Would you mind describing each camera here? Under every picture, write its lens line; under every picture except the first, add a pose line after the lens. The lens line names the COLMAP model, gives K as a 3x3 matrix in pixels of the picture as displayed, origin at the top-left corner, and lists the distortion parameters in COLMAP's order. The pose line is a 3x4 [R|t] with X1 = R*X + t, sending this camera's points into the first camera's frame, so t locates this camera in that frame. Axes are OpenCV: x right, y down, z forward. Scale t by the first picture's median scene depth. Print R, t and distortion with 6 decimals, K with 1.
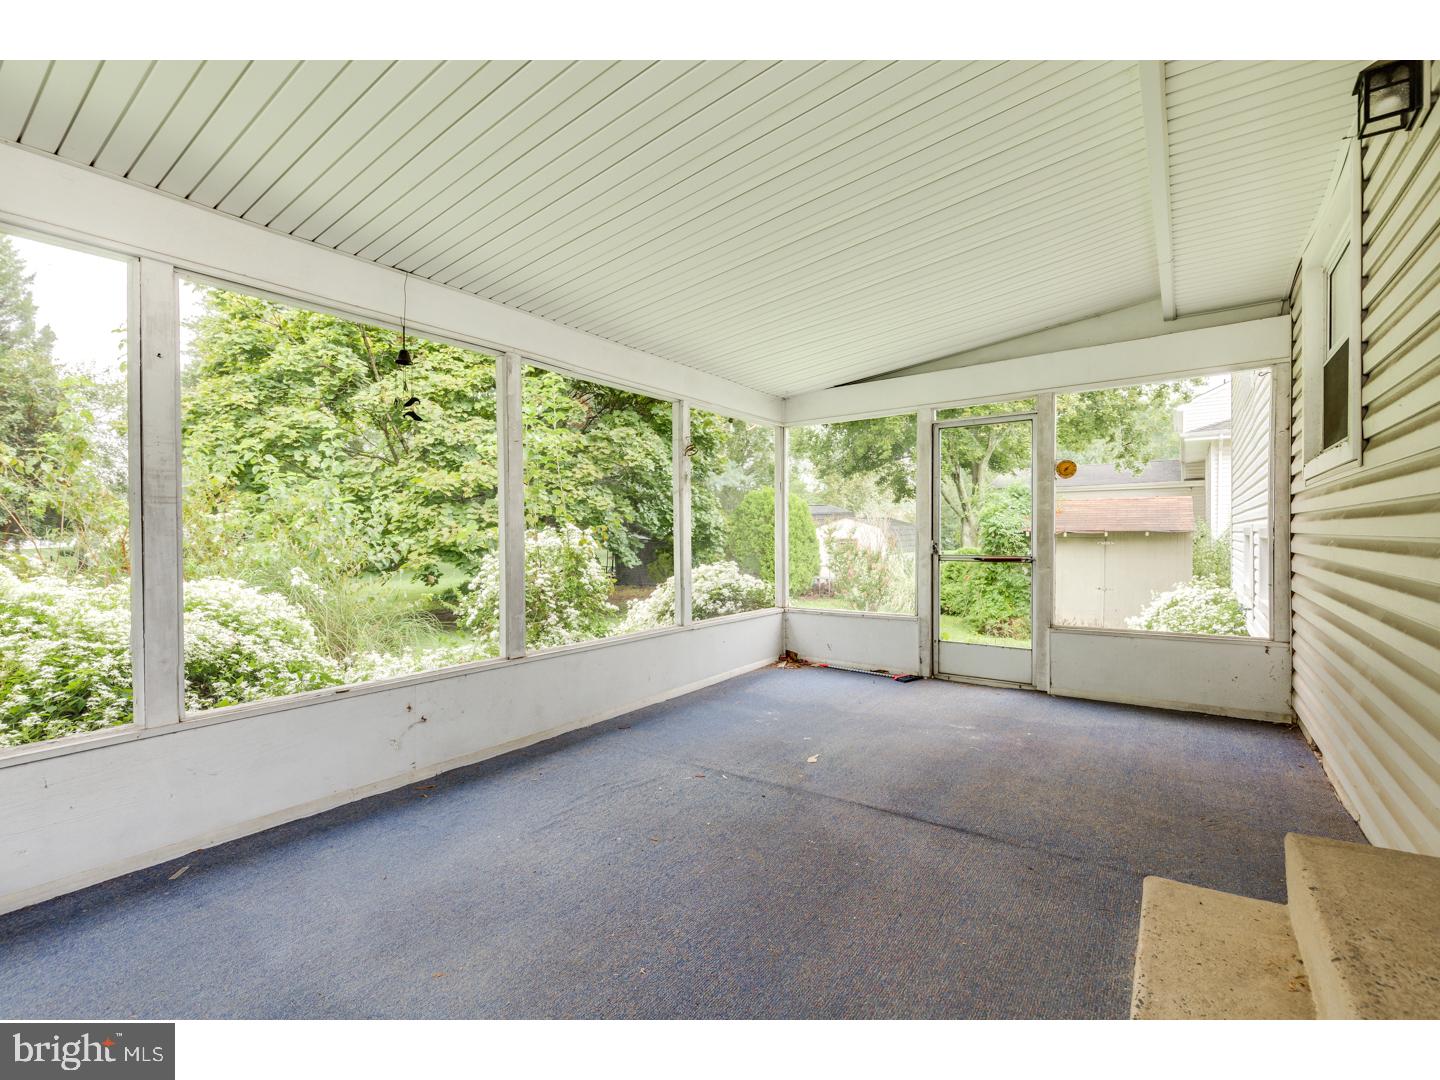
lens RADIAL K [[642.7, 0, 716.7], [0, 642.7, 538.2], [0, 0, 1]] dist [0.001493, -0.000380]
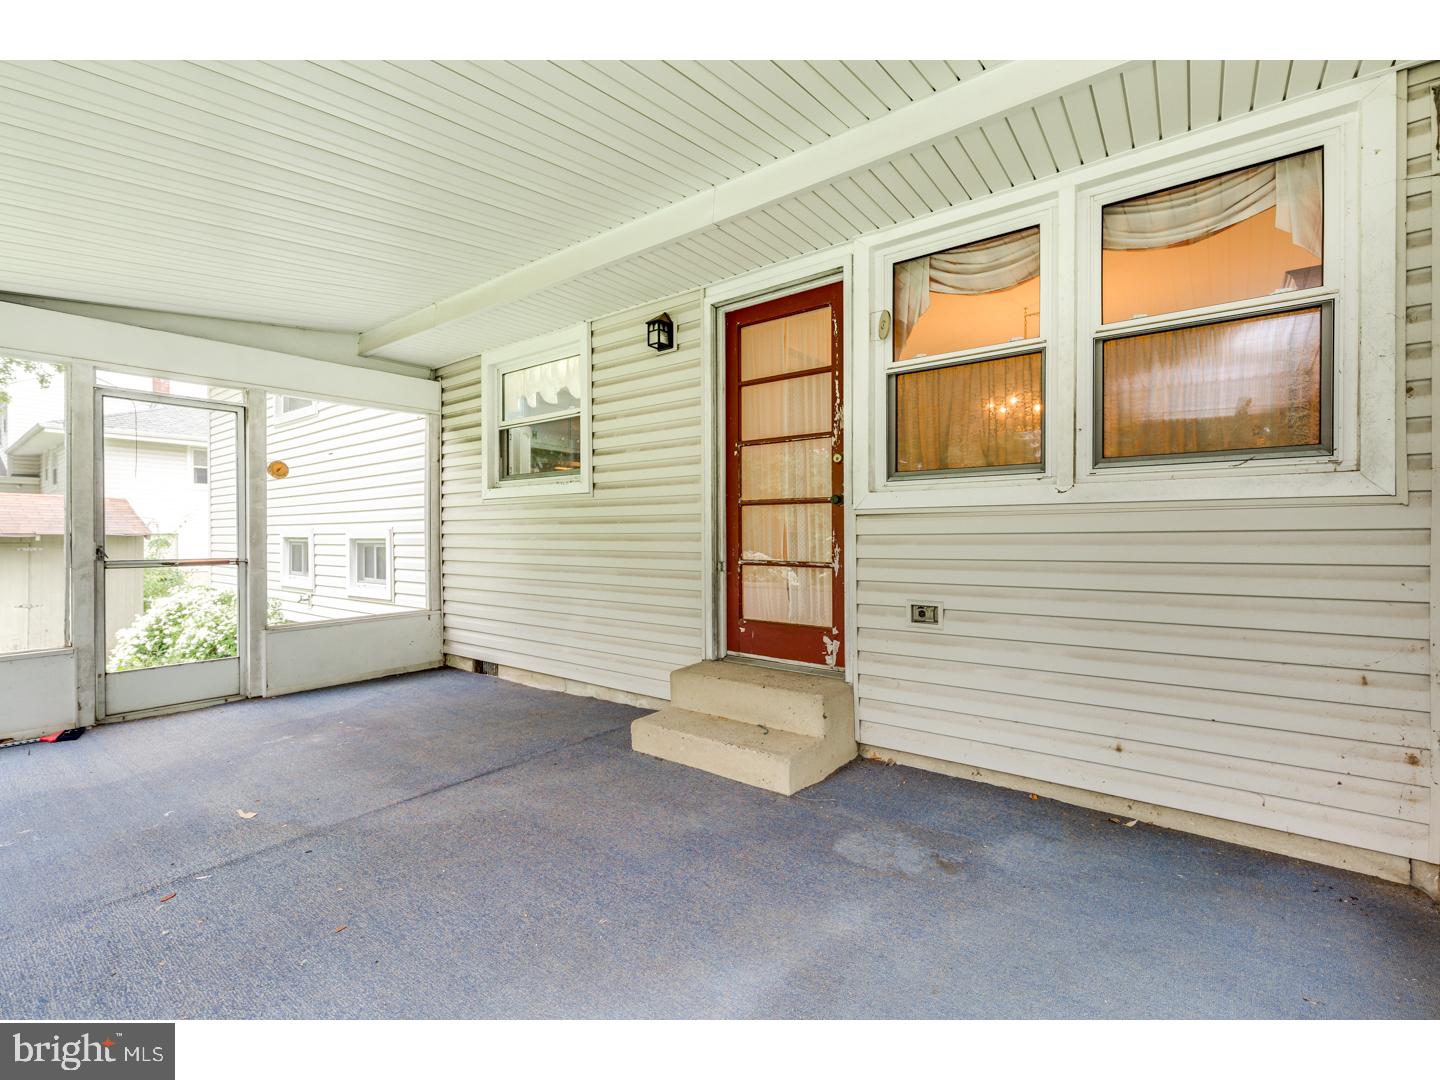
lens RADIAL K [[642.7, 0, 714.0], [0, 642.7, 537.7], [0, 0, 1]] dist [0.001493, -0.000380]
pose [[0.039026, -0.000141, 0.999238, -0.632657], [0.011685, 0.999932, -0.000315, 0.010189], [-0.999170, 0.011688, 0.039025, 0.399315]]
